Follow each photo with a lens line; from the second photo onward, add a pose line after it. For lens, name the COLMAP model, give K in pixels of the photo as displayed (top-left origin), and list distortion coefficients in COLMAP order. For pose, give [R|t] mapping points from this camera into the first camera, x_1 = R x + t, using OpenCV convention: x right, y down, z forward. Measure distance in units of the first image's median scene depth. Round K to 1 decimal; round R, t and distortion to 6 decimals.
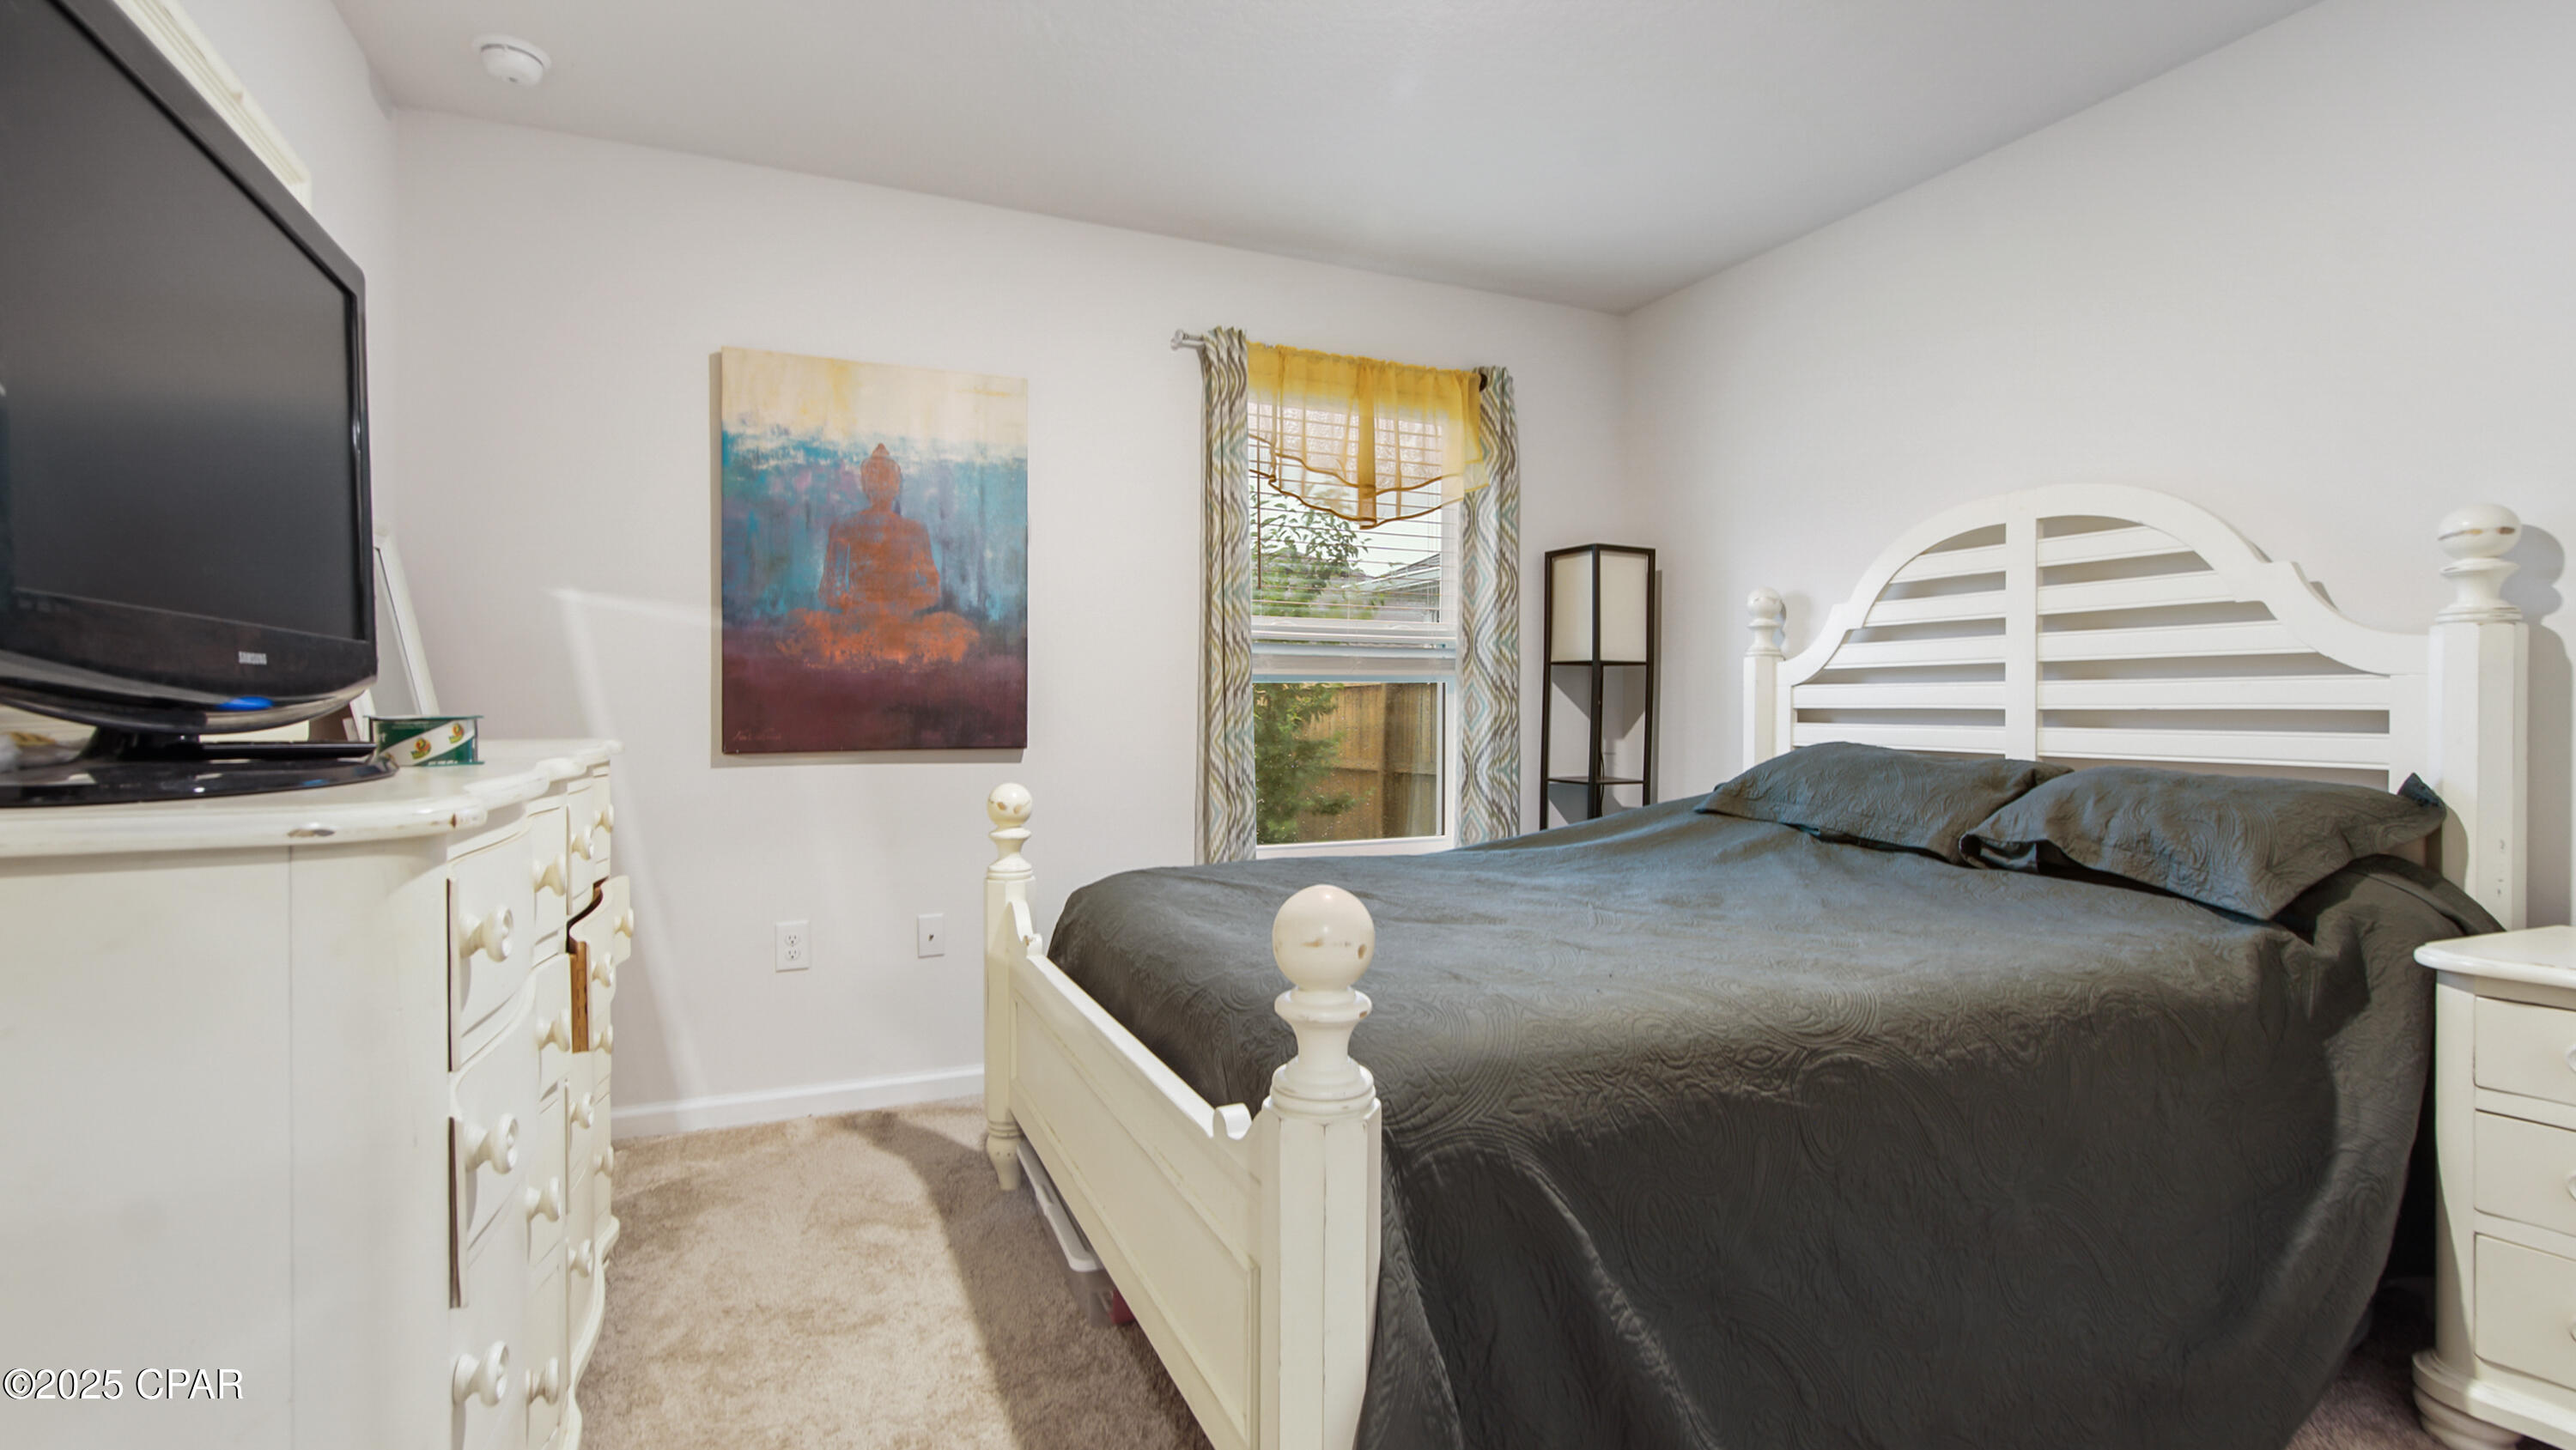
lens RADIAL K [[1187.1, 0, 1292.4], [0, 1187.1, 715.8], [0, 0, 1]] dist [-0.017528, -0.000124]
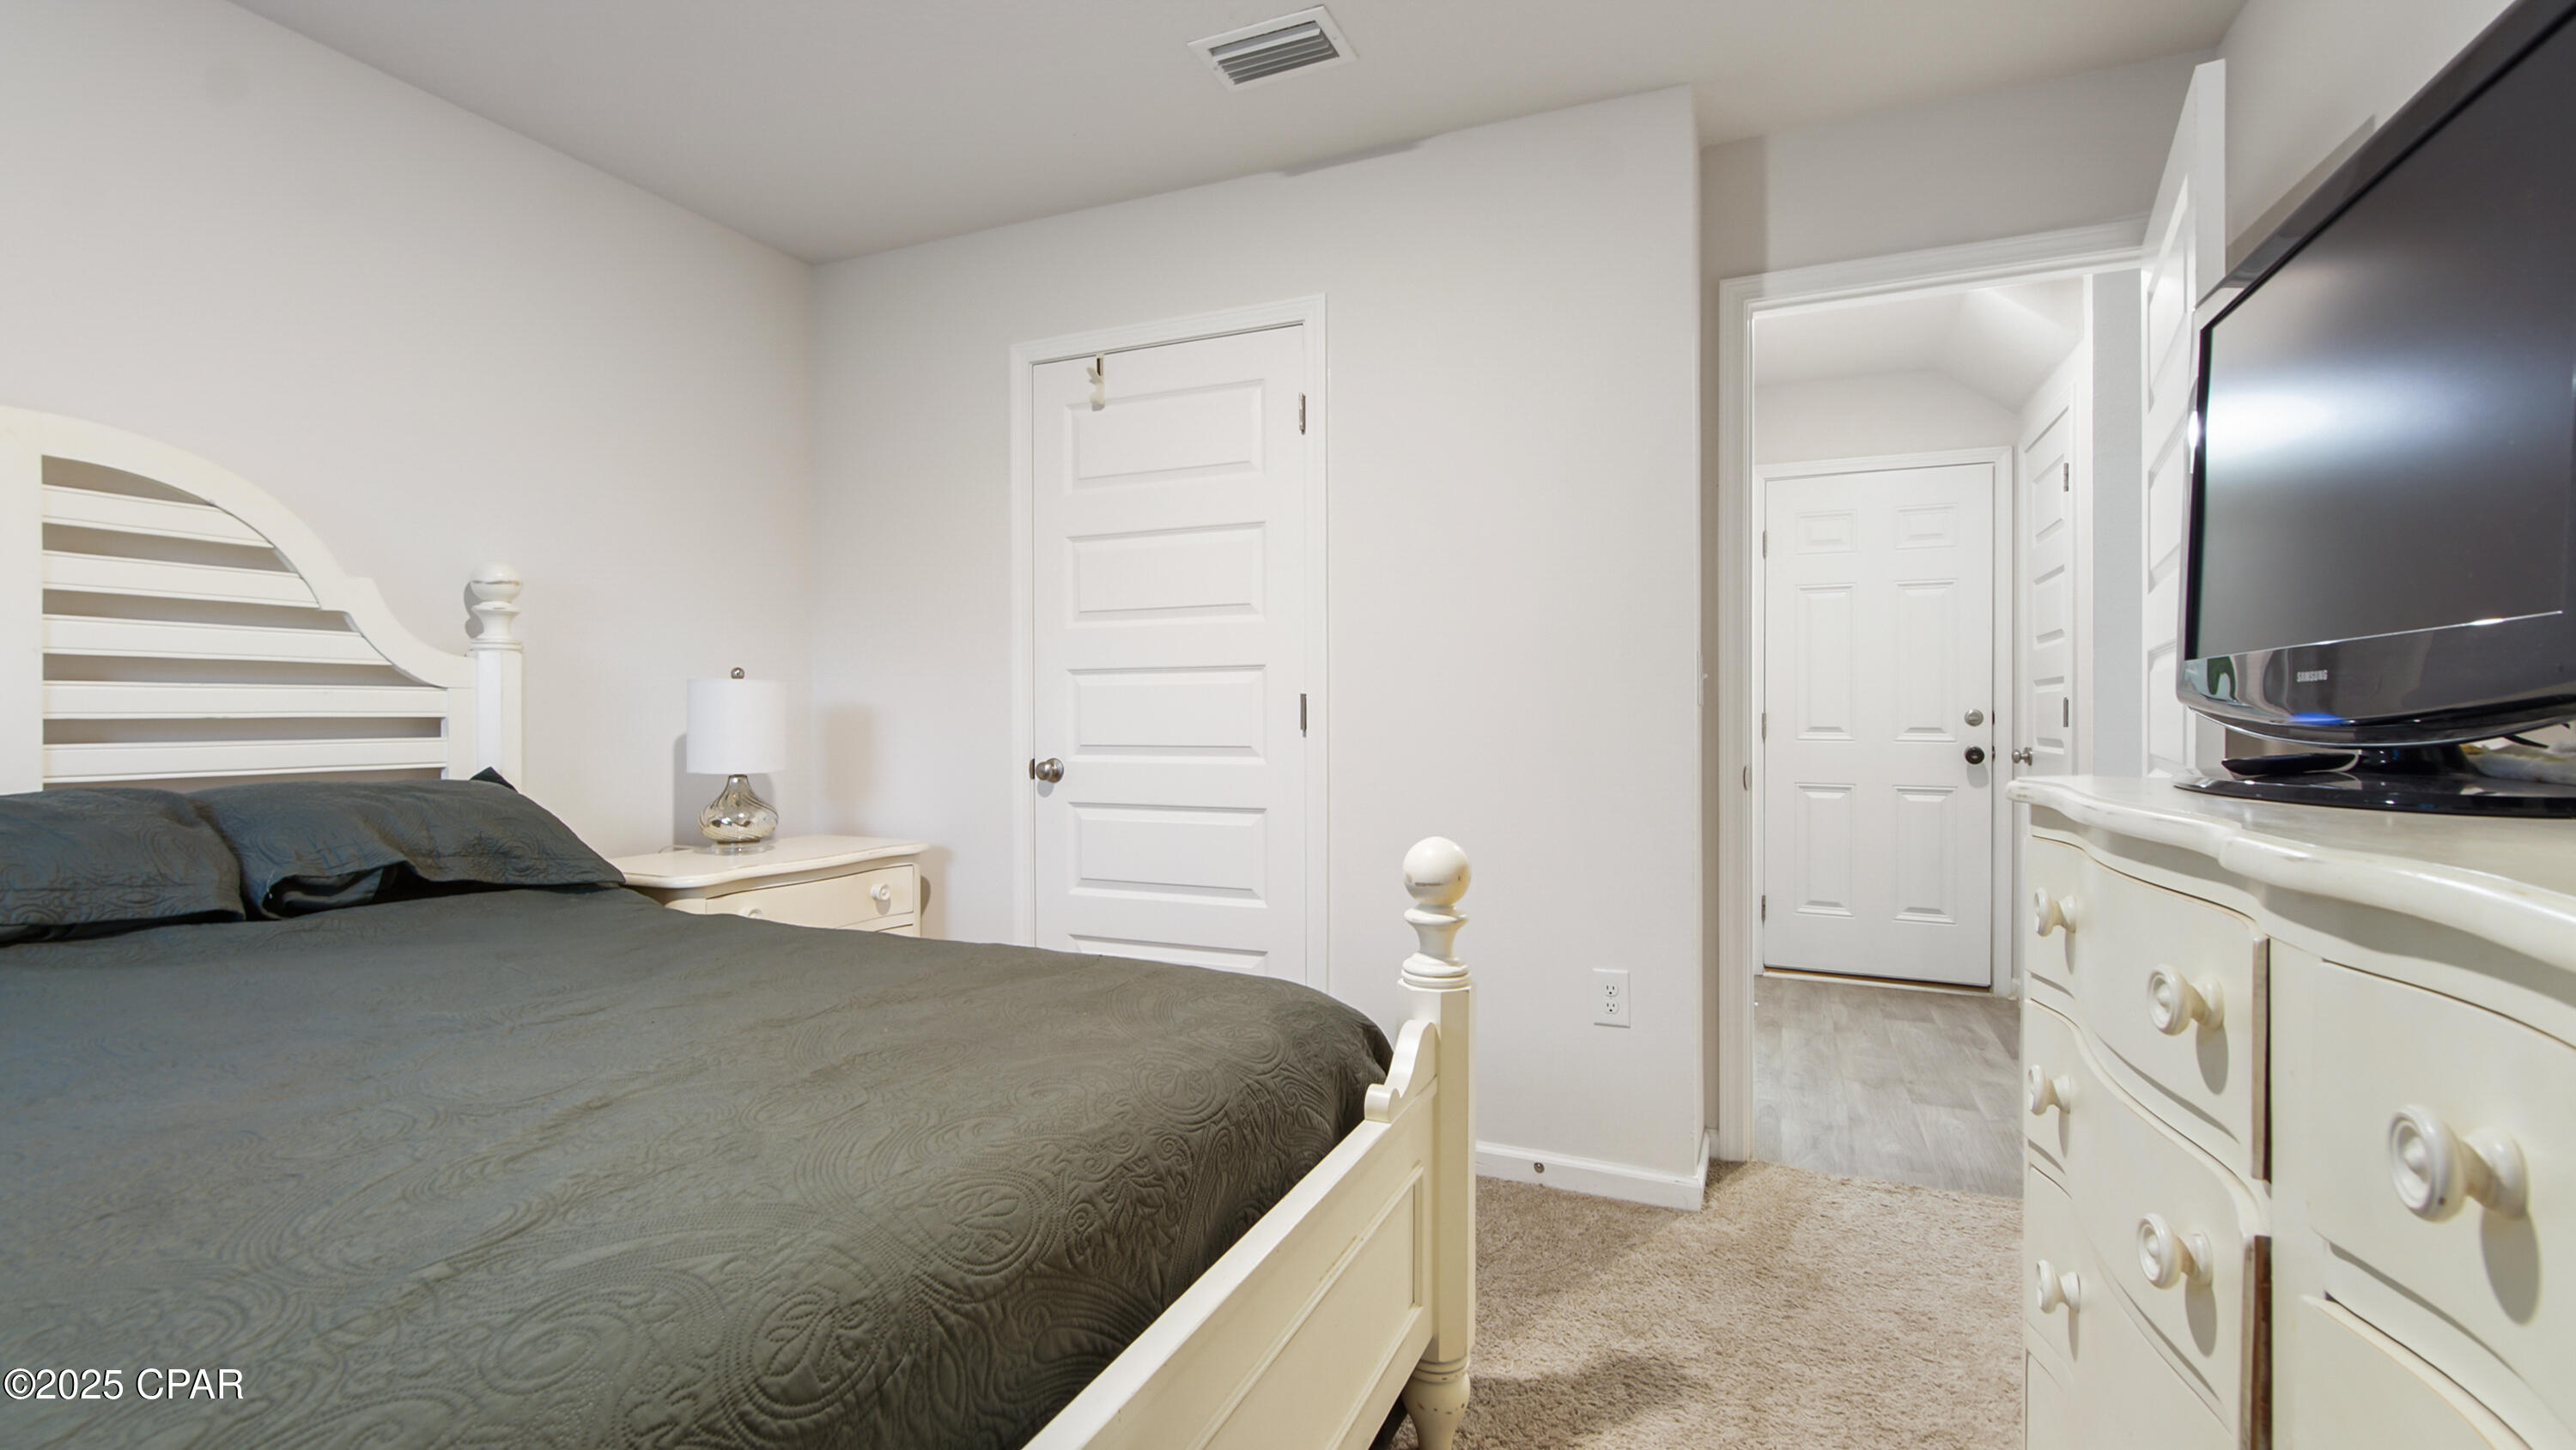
lens RADIAL K [[1187.1, 0, 1293.1], [0, 1187.1, 717.2], [0, 0, 1]] dist [-0.017528, -0.000124]
pose [[-0.670830, -0.006615, 0.741582, -0.478411], [0.004879, 0.999899, 0.013332, -0.014593], [-0.741595, 0.012561, -0.670730, 1.052611]]
